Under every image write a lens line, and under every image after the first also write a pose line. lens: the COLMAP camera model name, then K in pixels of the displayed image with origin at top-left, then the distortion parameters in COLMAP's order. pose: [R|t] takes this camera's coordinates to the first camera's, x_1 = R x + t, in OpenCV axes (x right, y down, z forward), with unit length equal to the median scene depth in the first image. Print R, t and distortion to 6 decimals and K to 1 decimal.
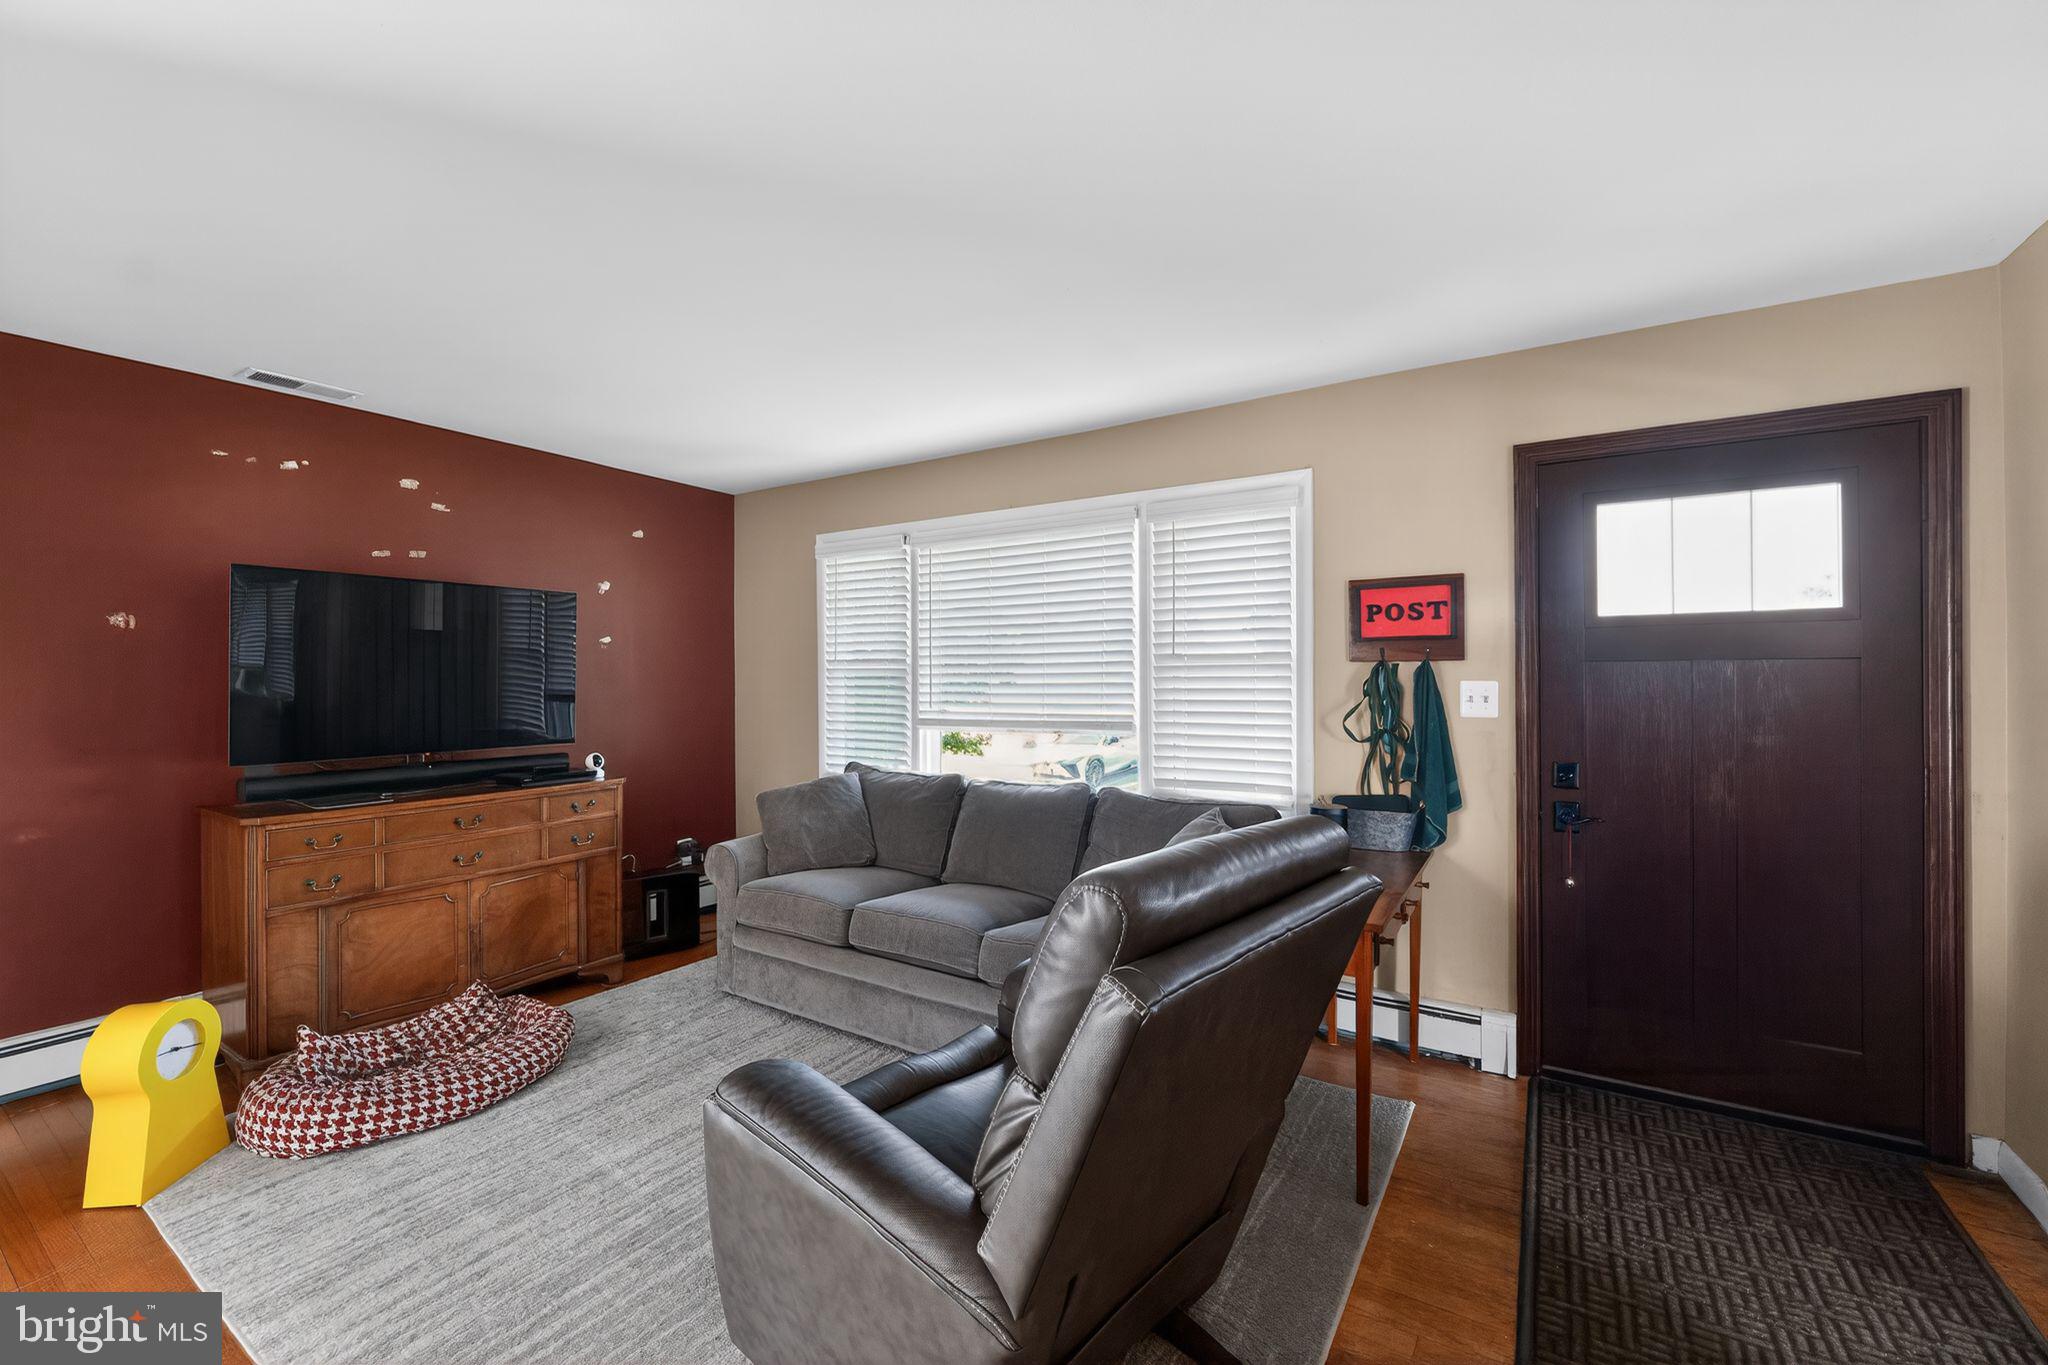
lens RADIAL K [[854.3, 0, 1009.3], [0, 854.3, 690.8], [0, 0, 1]] dist [-0.000617, -0.000071]
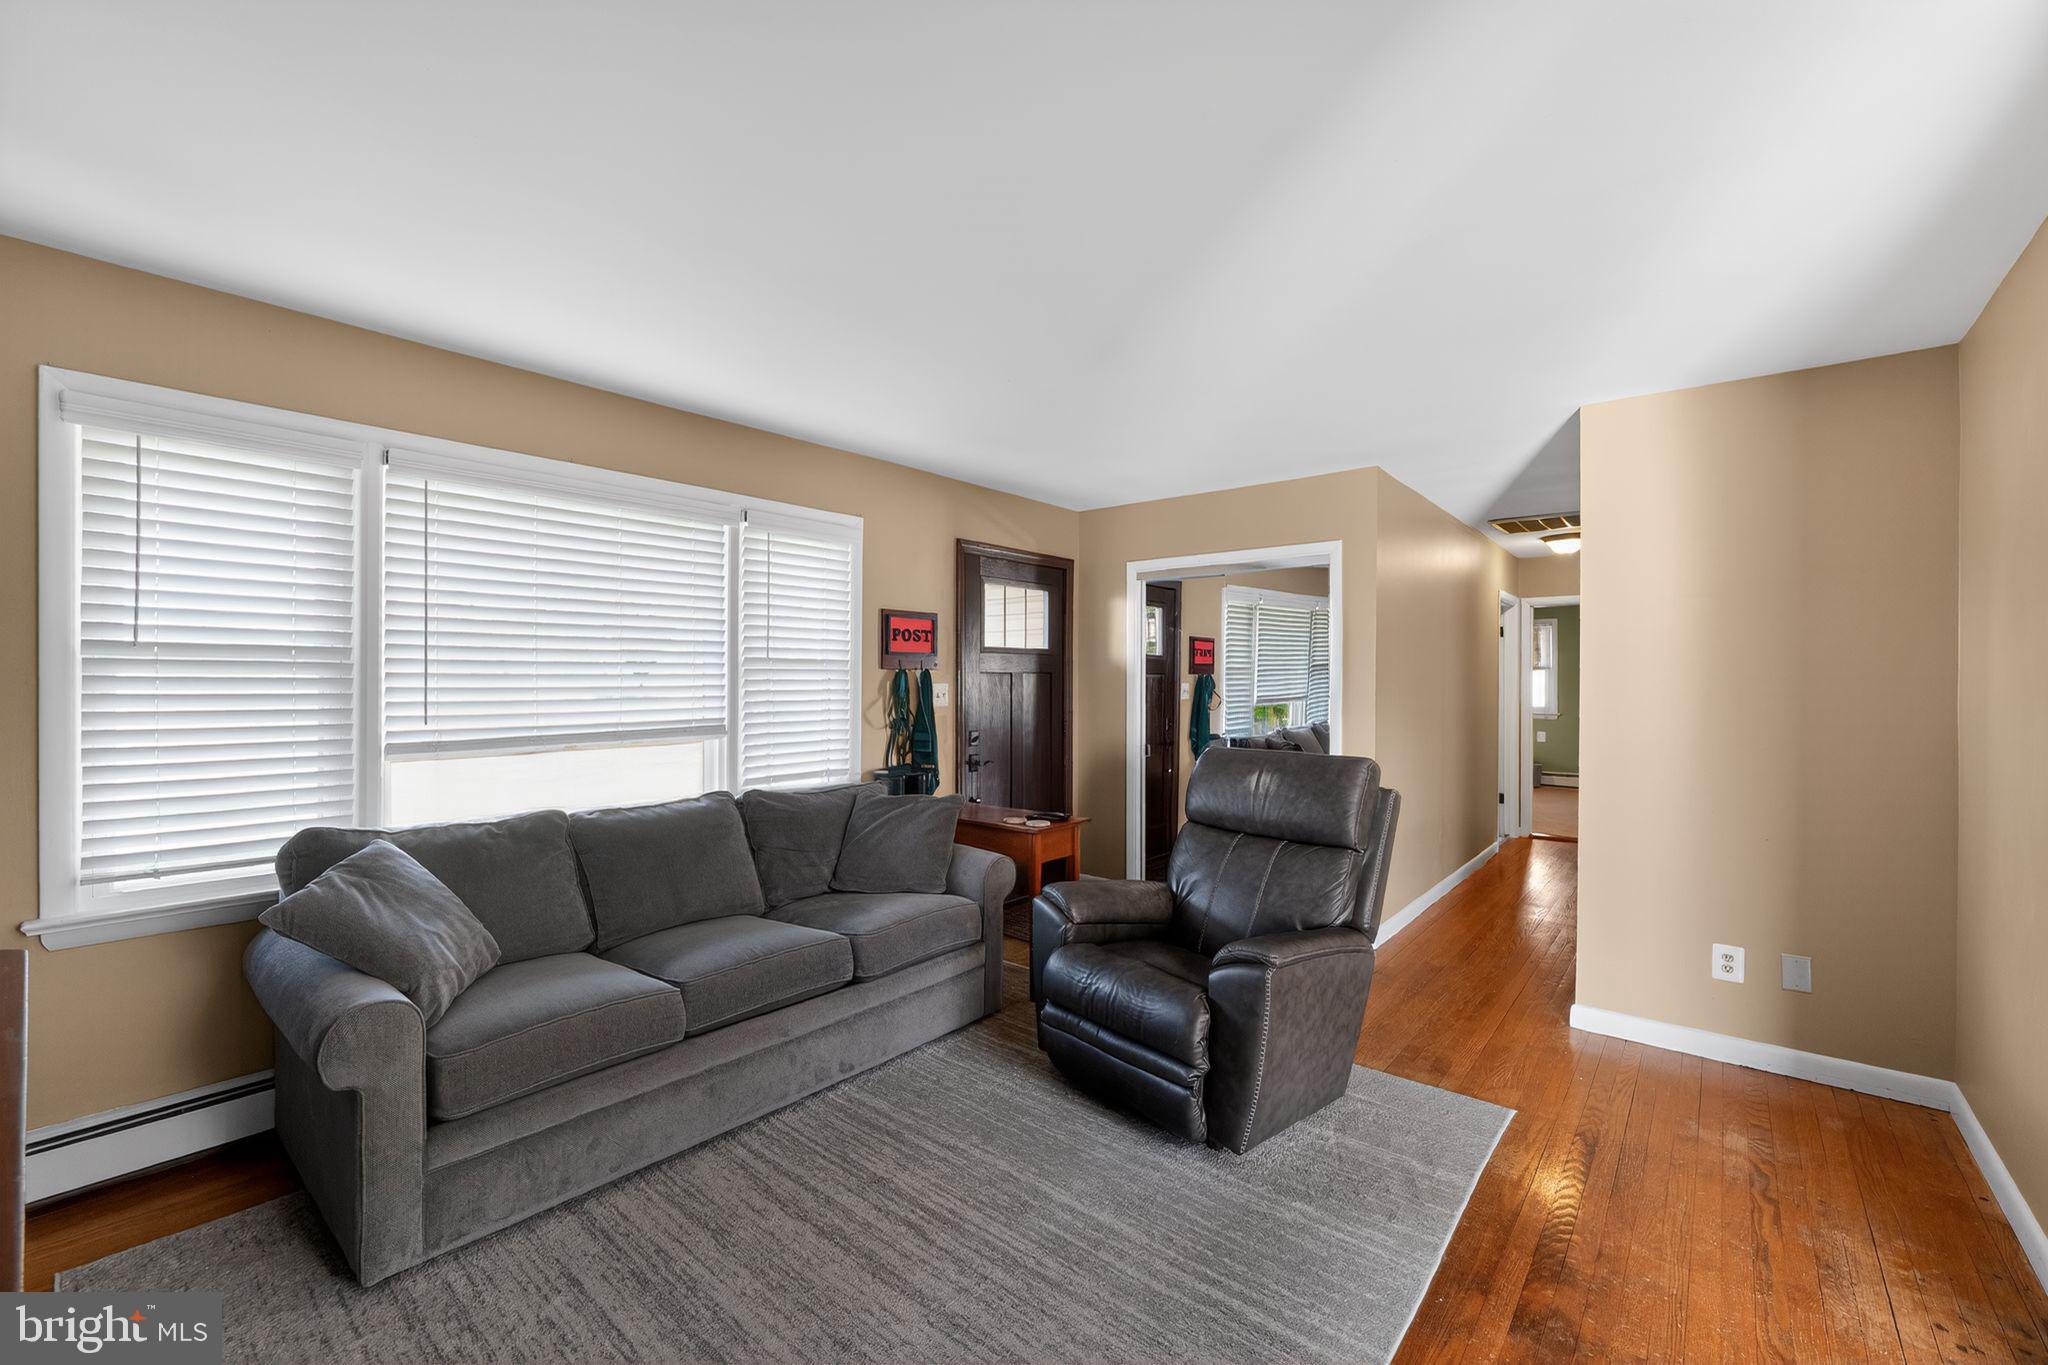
lens RADIAL K [[854.3, 0, 1009.3], [0, 854.3, 690.8], [0, 0, 1]] dist [-0.000617, -0.000071]
pose [[0.134674, -0.007336, 0.990863, -0.913976], [0.008471, 0.999945, 0.006252, -0.007177], [-0.990854, 0.007552, 0.134729, 0.630266]]
